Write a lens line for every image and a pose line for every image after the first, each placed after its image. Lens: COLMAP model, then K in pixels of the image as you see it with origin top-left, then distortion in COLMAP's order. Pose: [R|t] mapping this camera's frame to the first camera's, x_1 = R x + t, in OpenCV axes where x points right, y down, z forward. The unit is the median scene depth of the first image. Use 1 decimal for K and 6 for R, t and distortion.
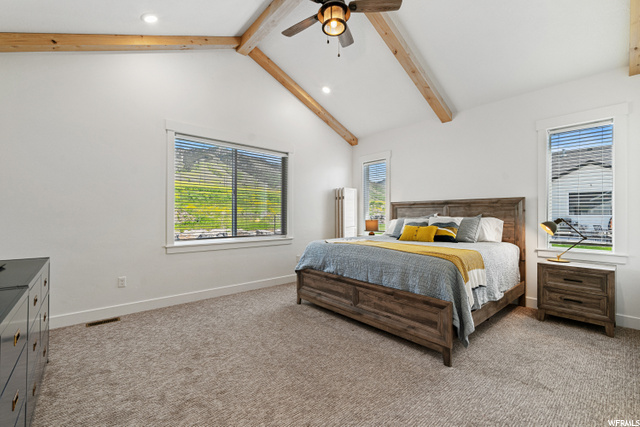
lens RADIAL K [[275.3, 0, 321.6], [0, 275.3, 212.9], [0, 0, 1]] dist [-0.002065, -0.000139]
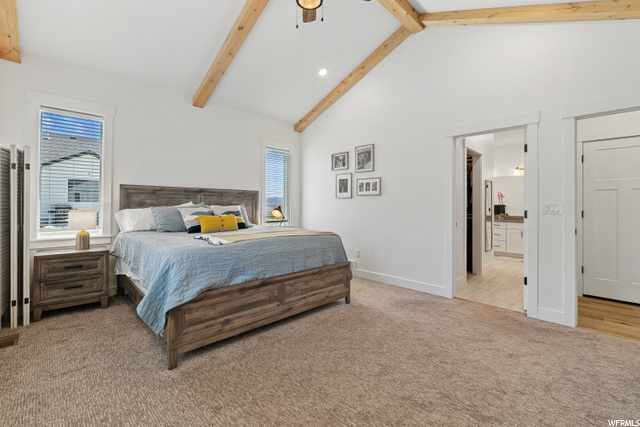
lens RADIAL K [[275.3, 0, 321.6], [0, 275.3, 212.9], [0, 0, 1]] dist [-0.002065, -0.000139]
pose [[-0.058920, -0.031726, 0.997758, -0.708779], [-0.016892, 0.999383, 0.030780, 0.005391], [-0.998120, -0.015040, -0.059420, 0.839098]]
